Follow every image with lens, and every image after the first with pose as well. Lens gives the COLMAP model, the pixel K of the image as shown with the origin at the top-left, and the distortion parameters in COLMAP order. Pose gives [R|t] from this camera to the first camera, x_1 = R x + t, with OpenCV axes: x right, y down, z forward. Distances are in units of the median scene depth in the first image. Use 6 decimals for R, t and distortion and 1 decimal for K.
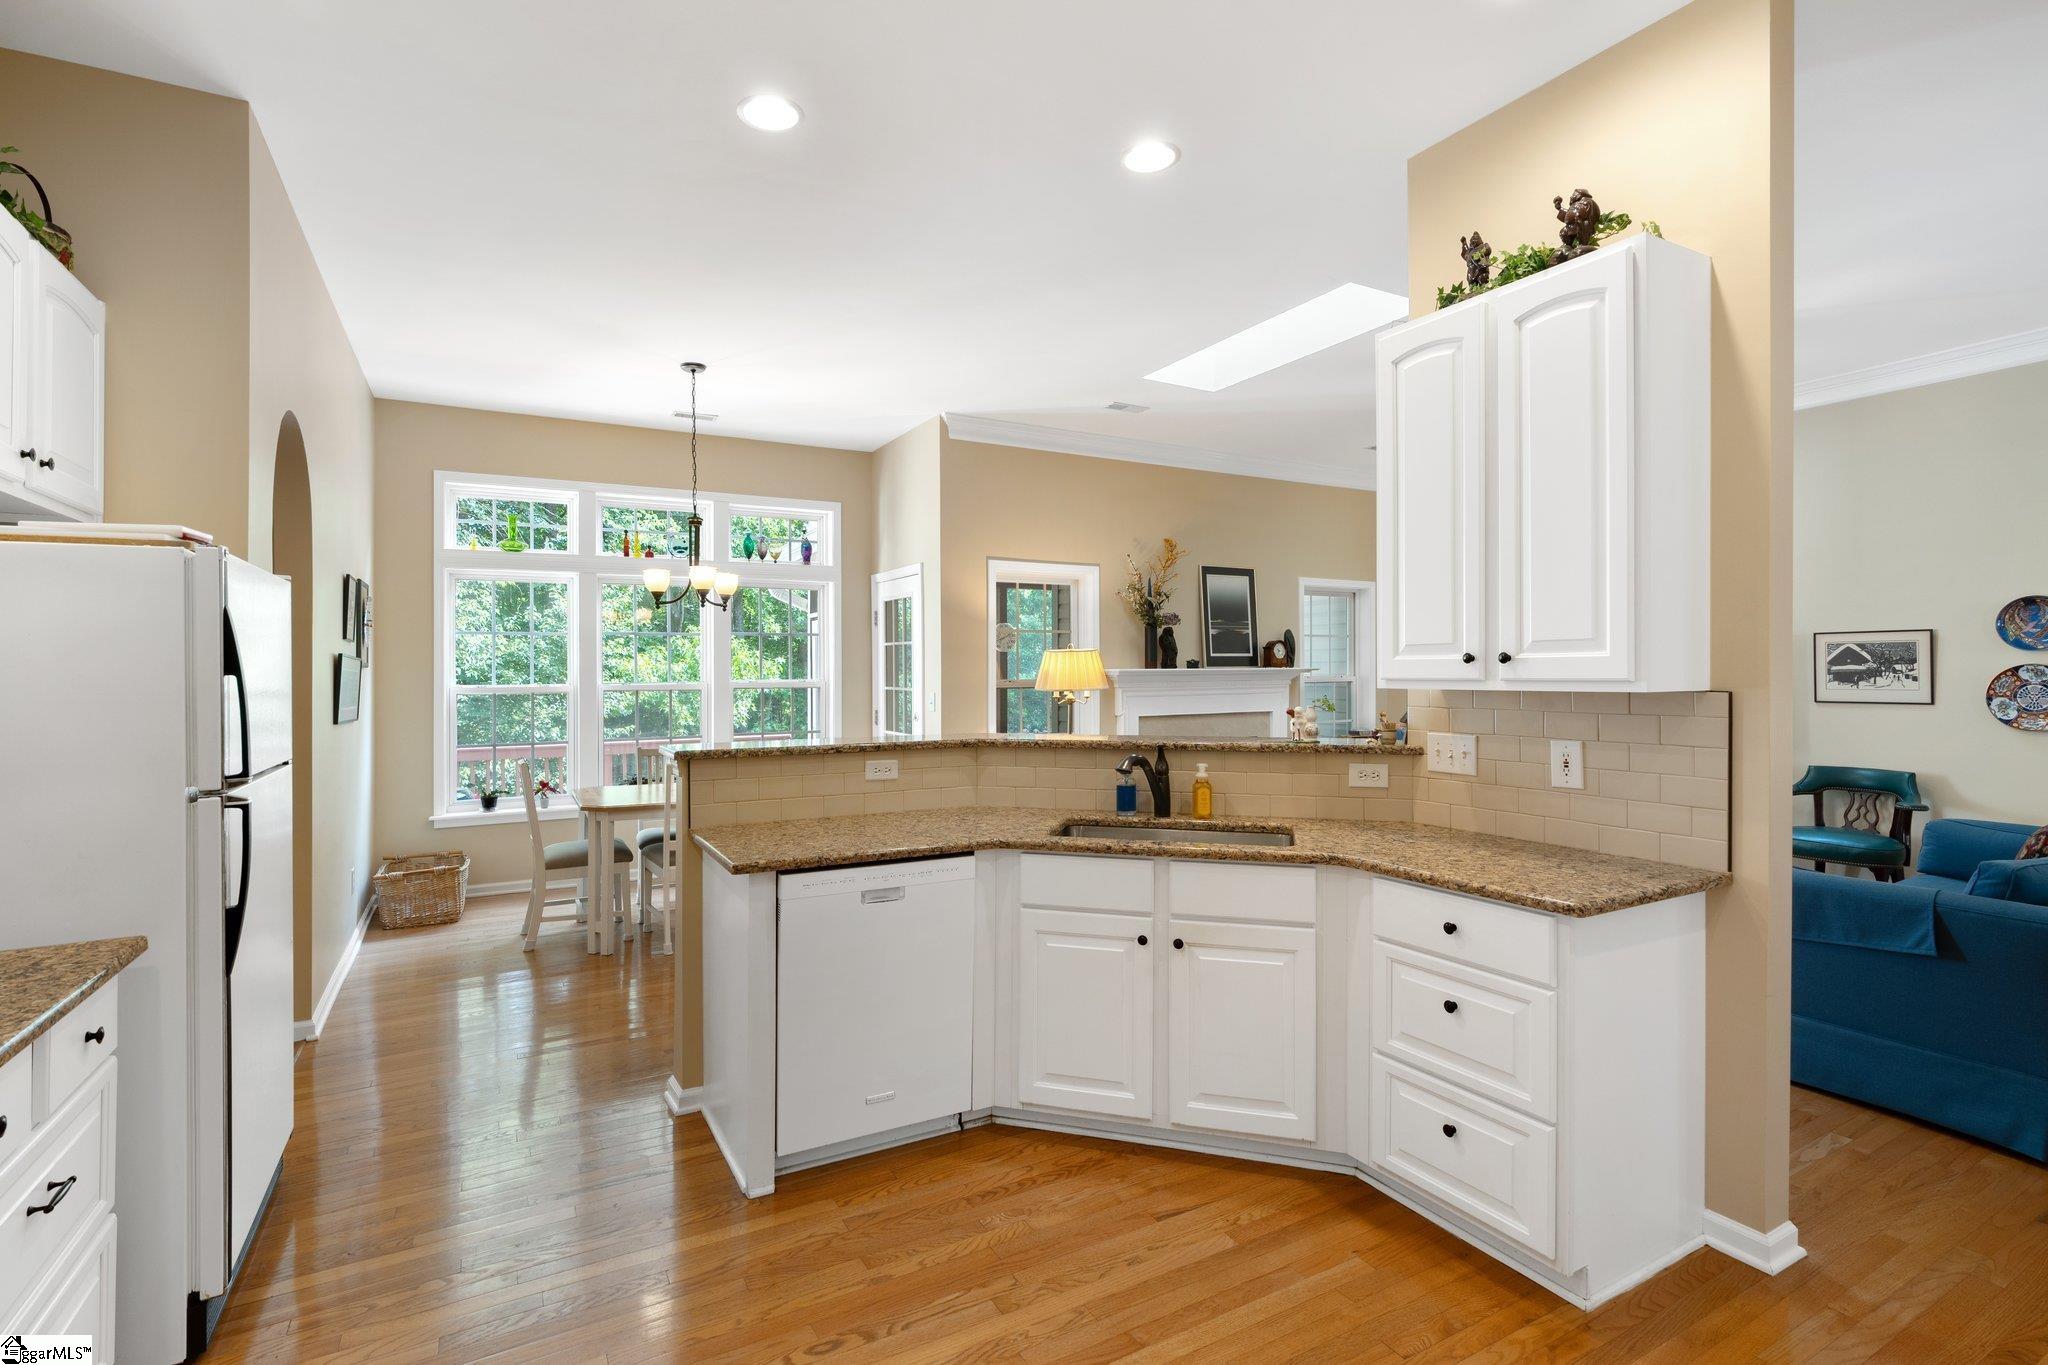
lens RADIAL K [[925.7, 0, 997.5], [0, 925.7, 678.3], [0, 0, 1]] dist [-0.005602, 0.004111]
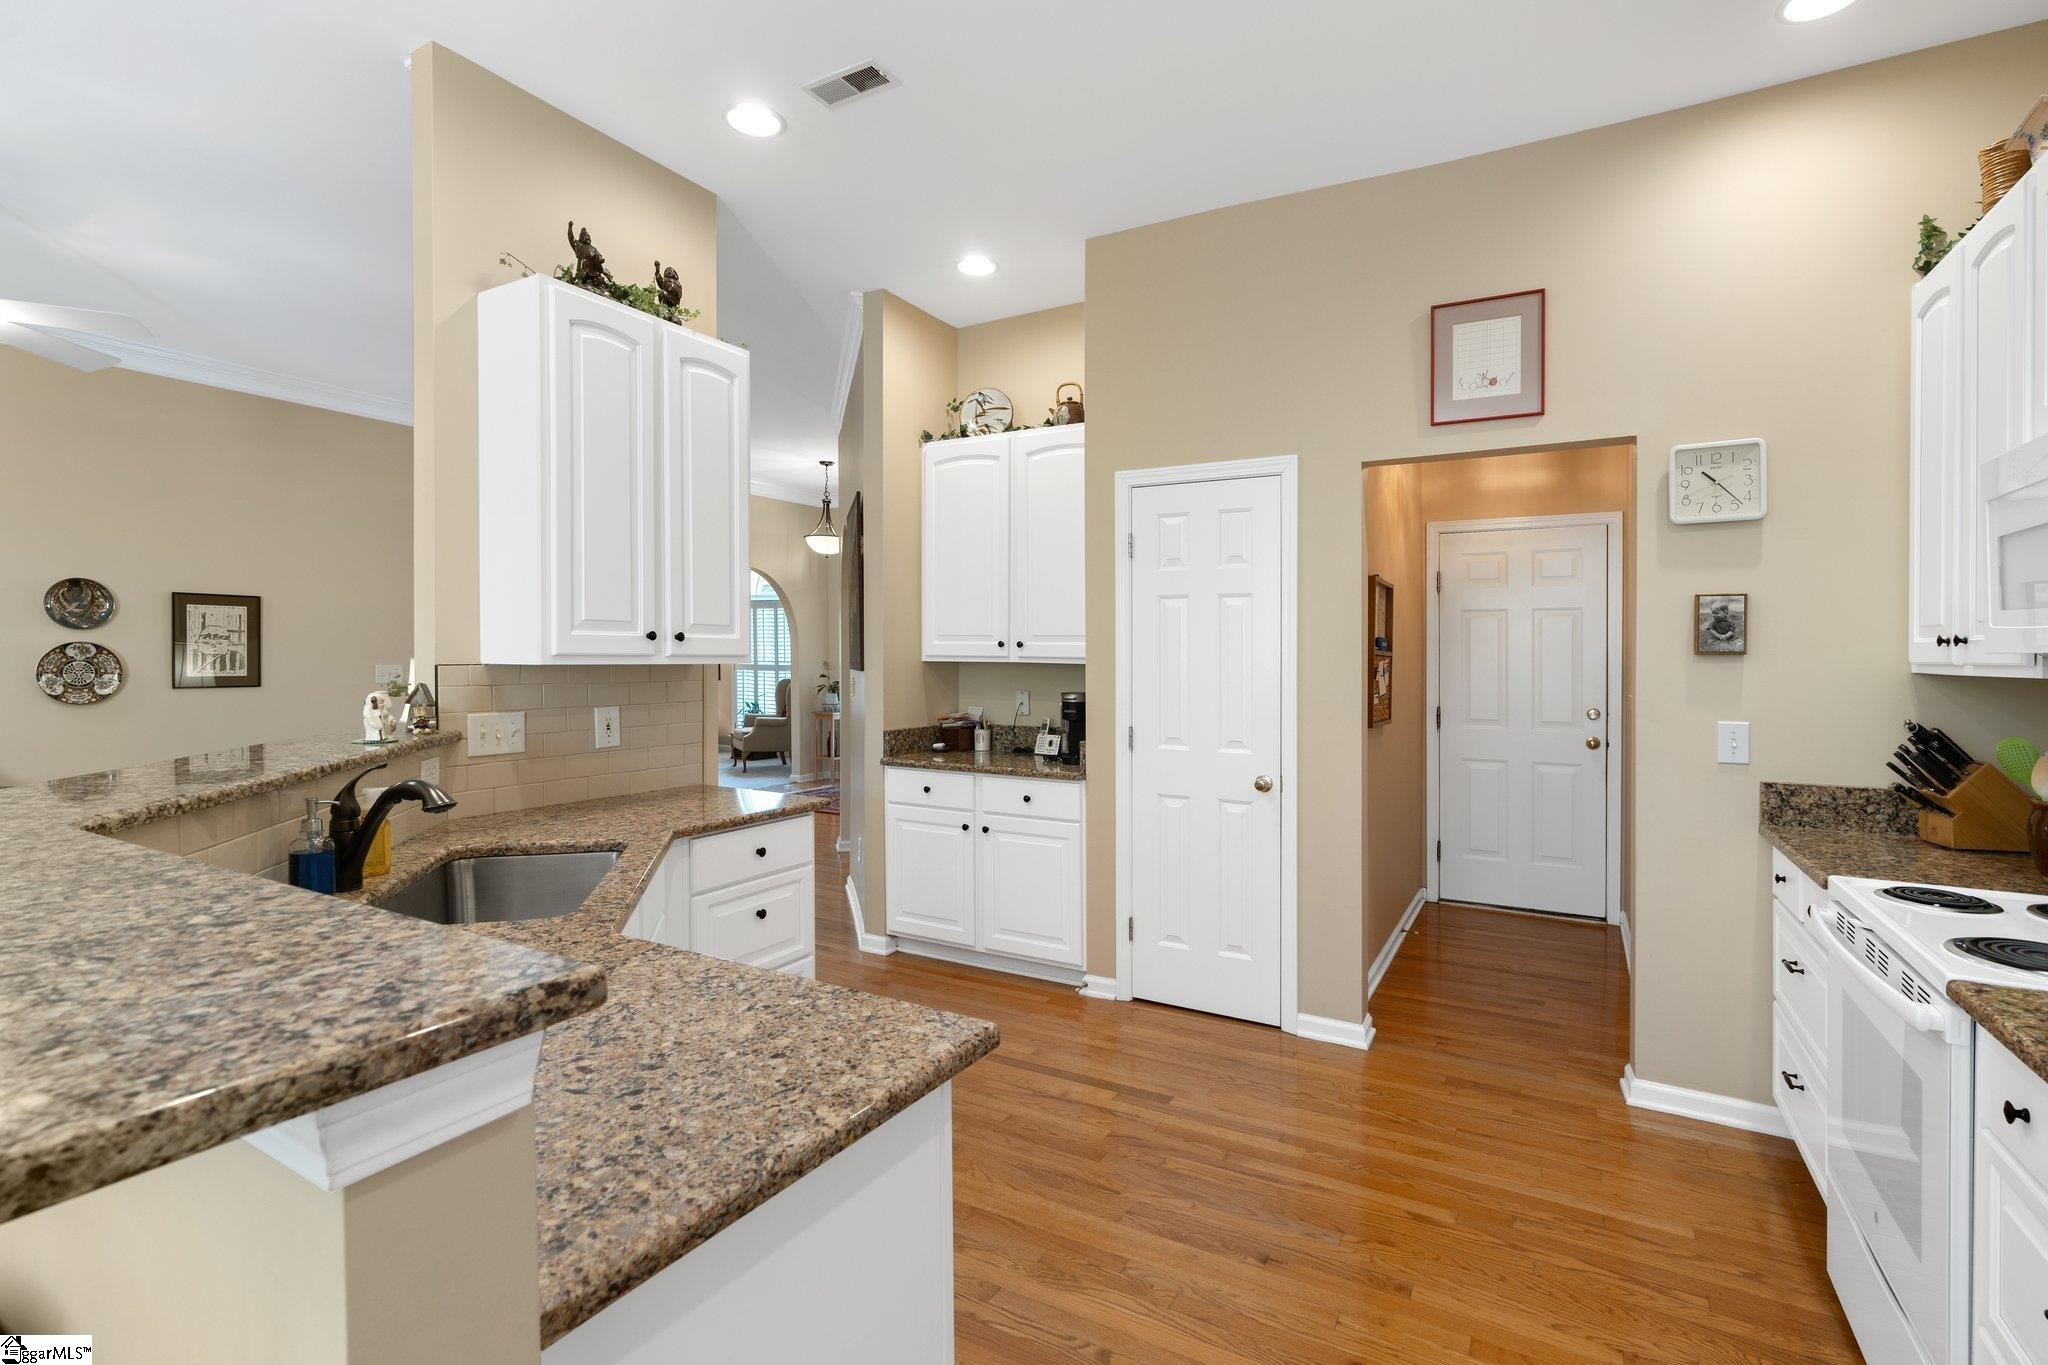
lens RADIAL K [[925.7, 0, 1026.7], [0, 925.7, 674.7], [0, 0, 1]] dist [-0.005602, 0.004111]
pose [[-0.554024, -0.015156, 0.832362, -0.361113], [0.000010, 0.999834, 0.018212, 0.002808], [-0.832500, 0.010098, -0.553932, 0.664692]]
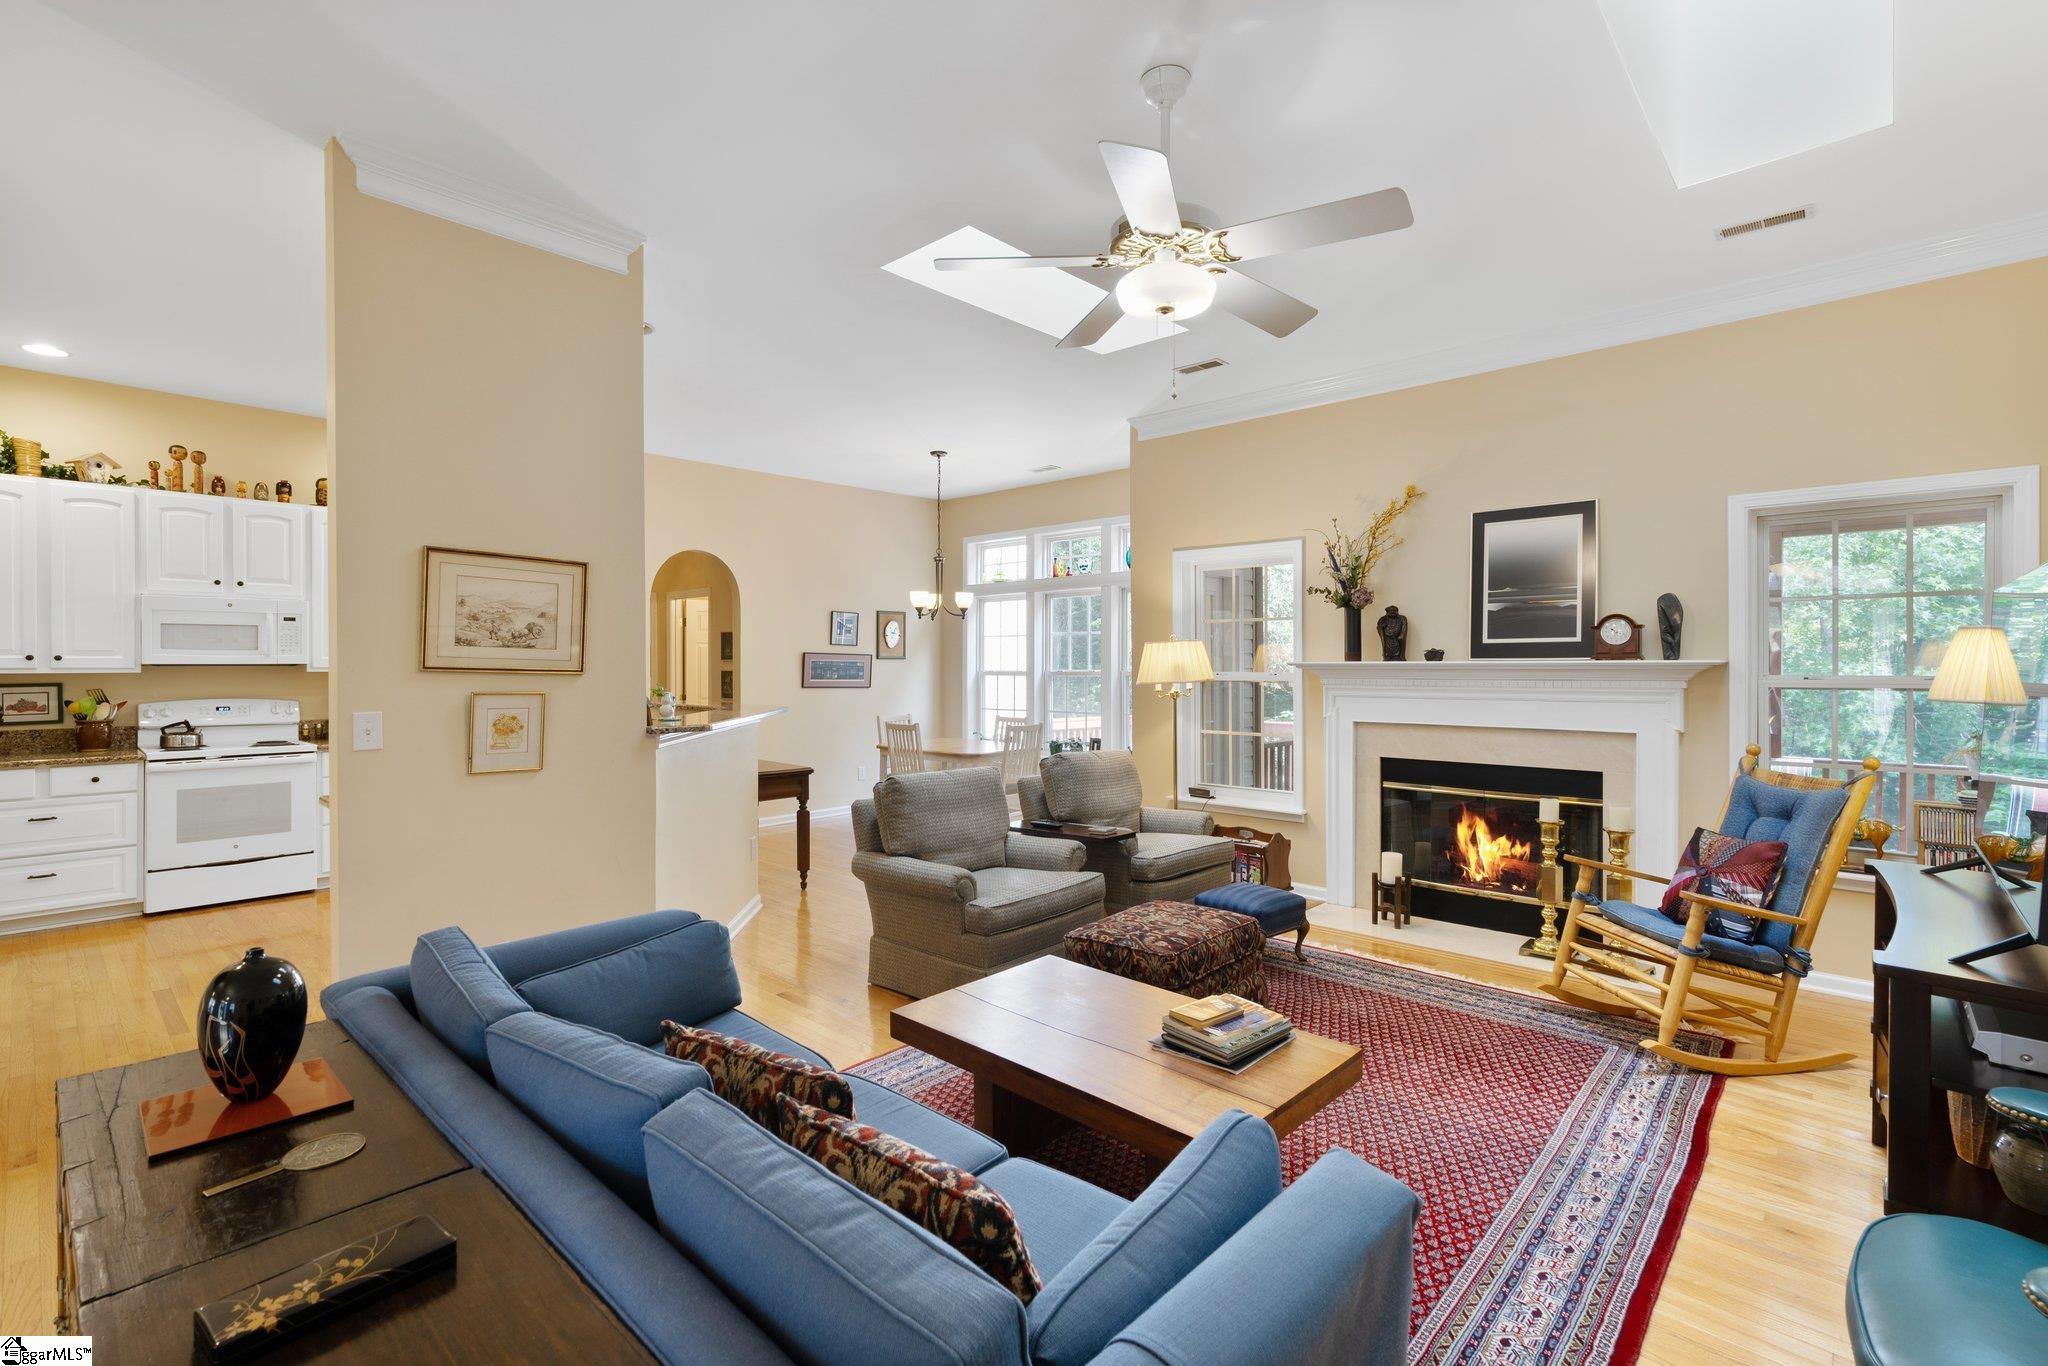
lens RADIAL K [[925.7, 0, 1041.1], [0, 925.7, 661.2], [0, 0, 1]] dist [-0.005602, 0.004111]
pose [[0.342235, 0.003817, -0.939607, 1.136732], [-0.008566, 0.999963, 0.000942, -0.011732], [0.939575, 0.007726, 0.342255, 0.679254]]
